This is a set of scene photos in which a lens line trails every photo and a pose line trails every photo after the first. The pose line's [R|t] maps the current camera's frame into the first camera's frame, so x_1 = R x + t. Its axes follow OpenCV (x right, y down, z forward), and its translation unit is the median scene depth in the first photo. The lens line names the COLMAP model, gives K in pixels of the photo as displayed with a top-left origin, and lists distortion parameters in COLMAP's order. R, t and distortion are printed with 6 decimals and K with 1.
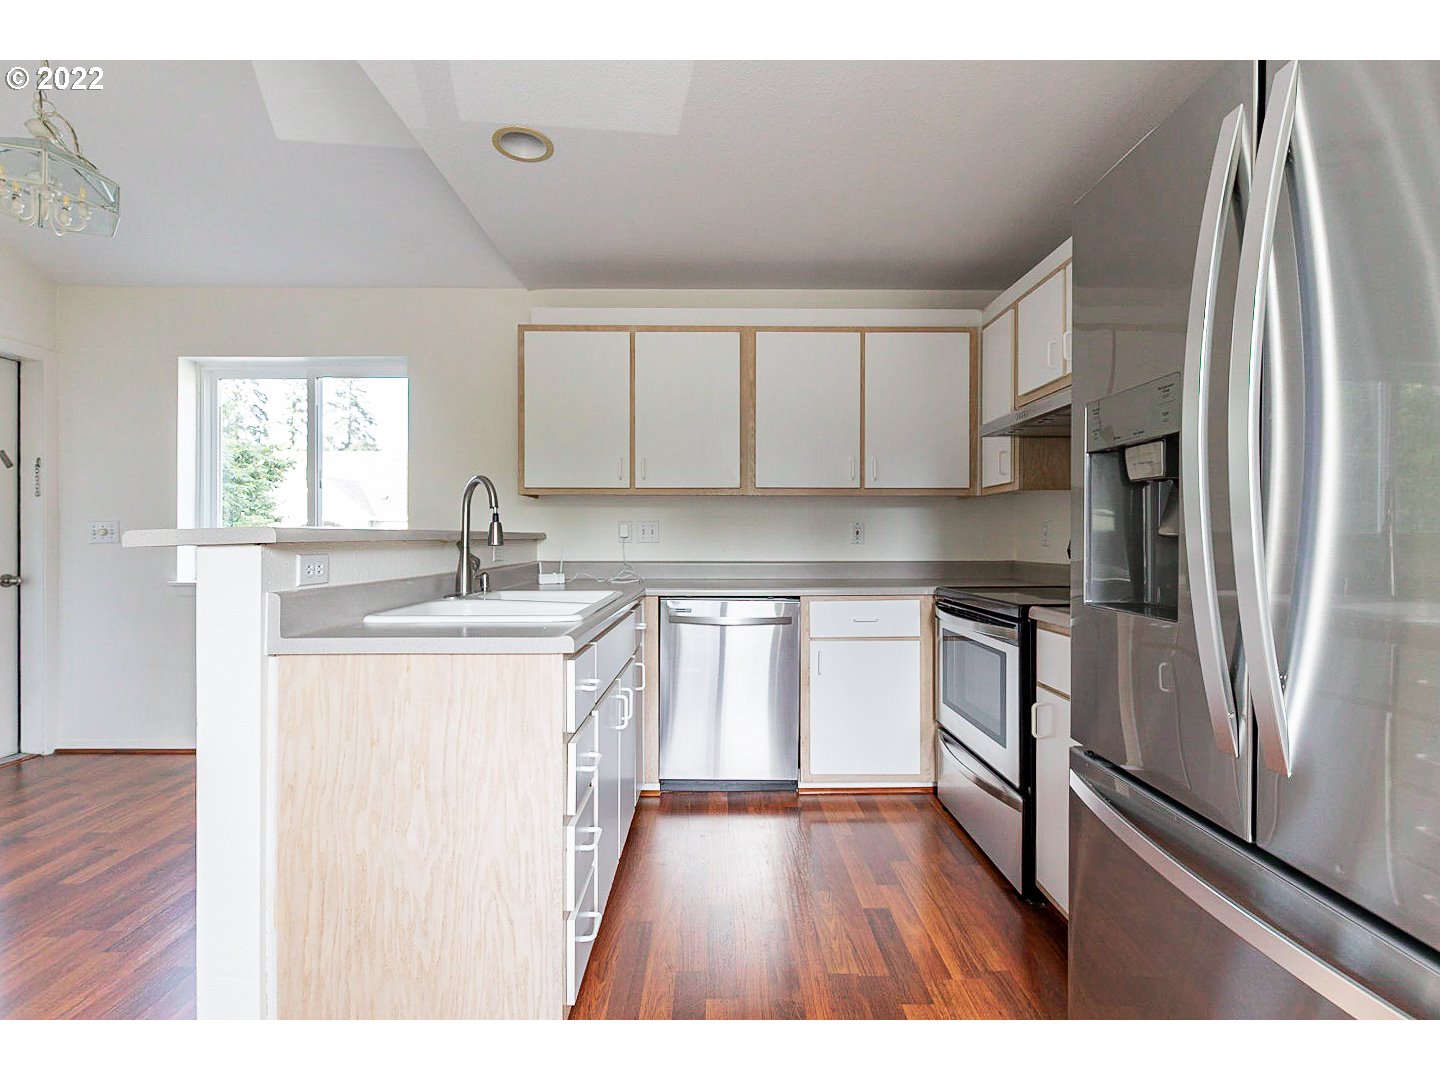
lens RADIAL K [[649.5, 0, 725.7], [0, 649.5, 541.9], [0, 0, 1]] dist [-0.000900, -0.000257]
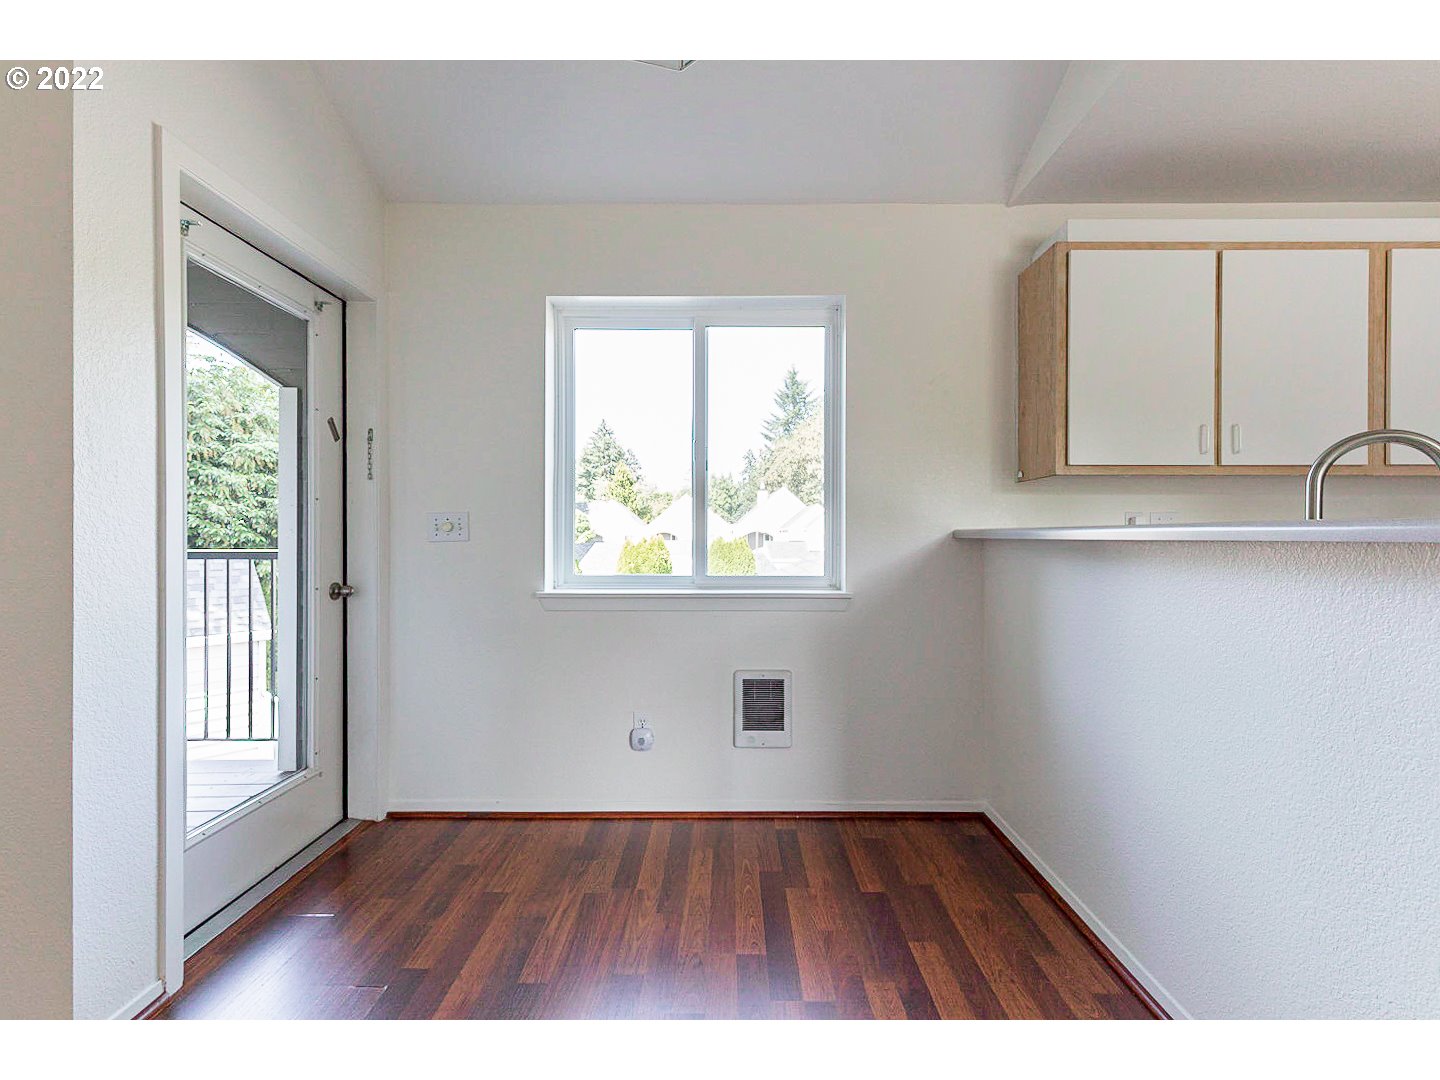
lens RADIAL K [[645.2, 0, 731.0], [0, 645.2, 538.3], [0, 0, 1]] dist [0.002552, 0.000213]
pose [[0.999962, -0.001339, -0.008589, -0.635486], [0.001349, 0.999998, 0.001162, -0.002044], [0.008587, -0.001174, 0.999962, 0.251529]]
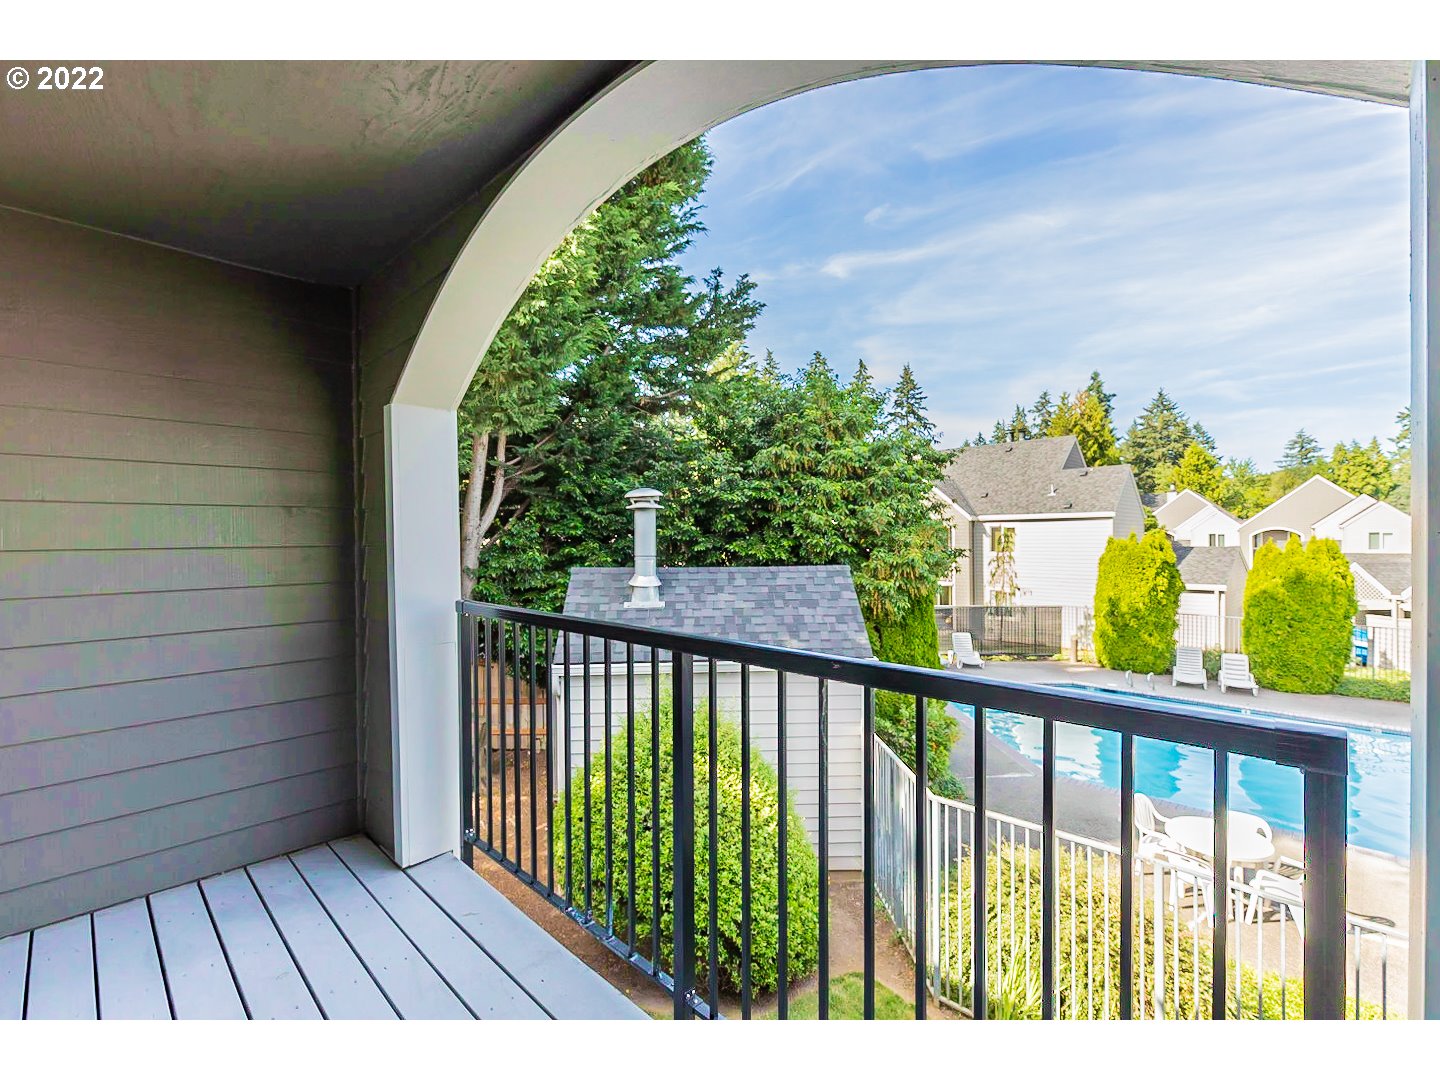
lens RADIAL K [[649.5, 0, 725.7], [0, 649.5, 541.9], [0, 0, 1]] dist [-0.000900, -0.000257]
pose [[0.705608, -0.000933, -0.708601, -1.297393], [0.007522, 0.999953, 0.006174, -0.058841], [0.708562, -0.009687, 0.705582, 0.905614]]
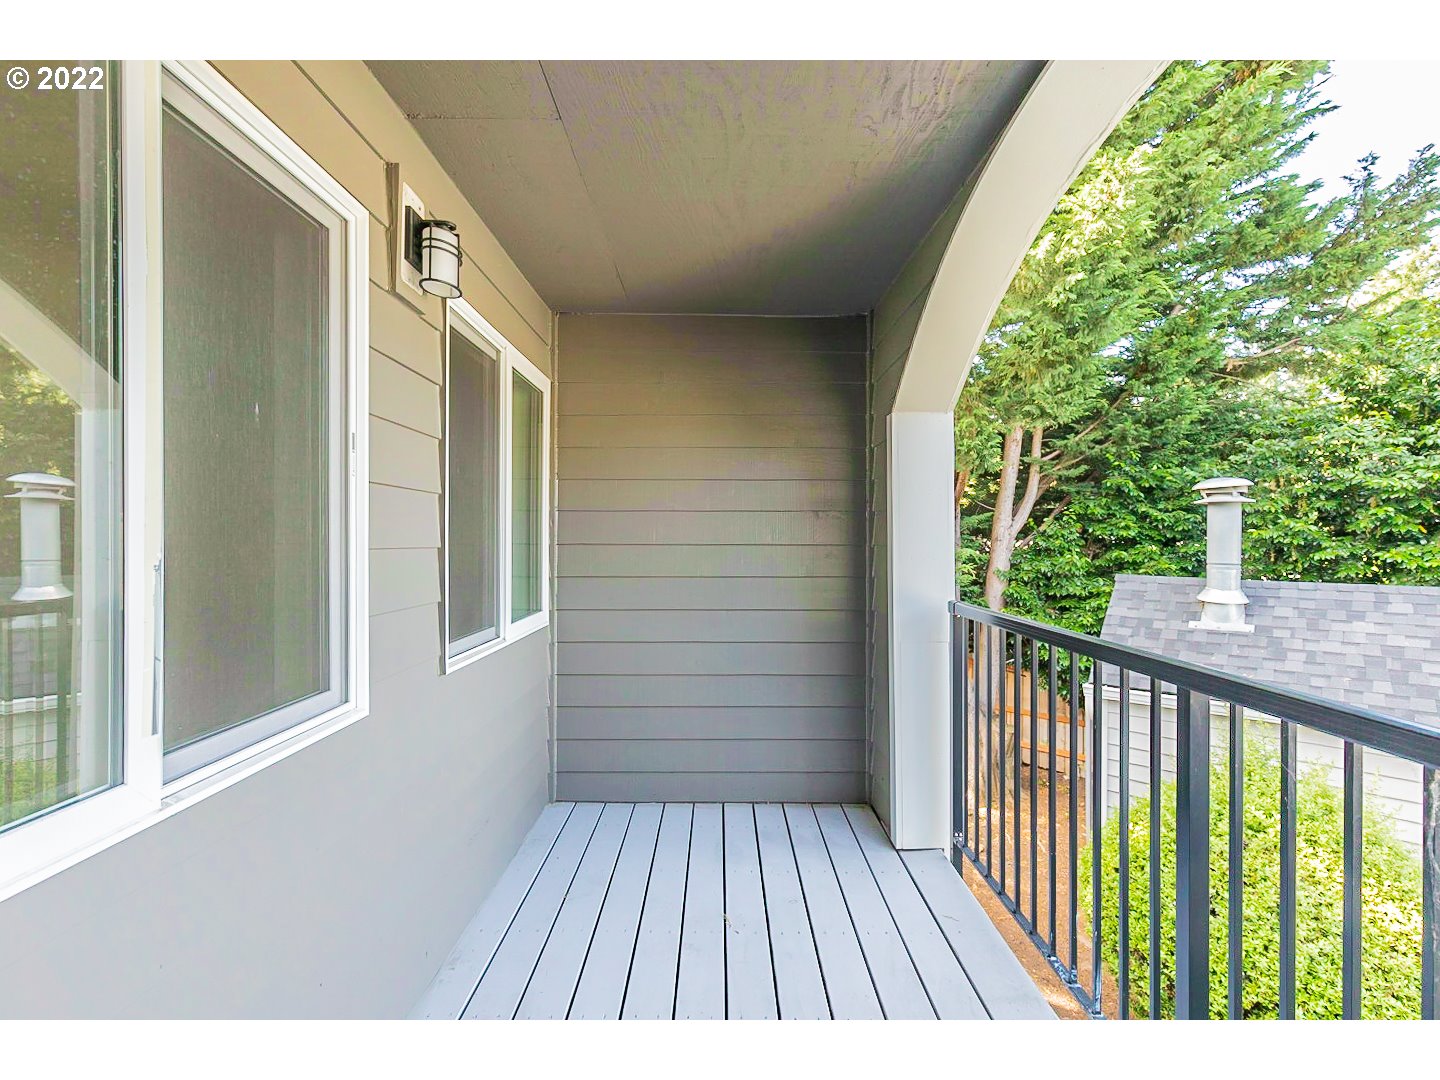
lens RADIAL K [[659.0, 0, 710.7], [0, 659.0, 540.5], [0, 0, 1]] dist [0.002783, -0.000371]
pose [[-0.020854, 0.001423, -0.999782, -1.277999], [-0.004094, 0.999990, 0.001508, -0.058383], [0.999774, 0.004124, -0.020848, 0.956212]]
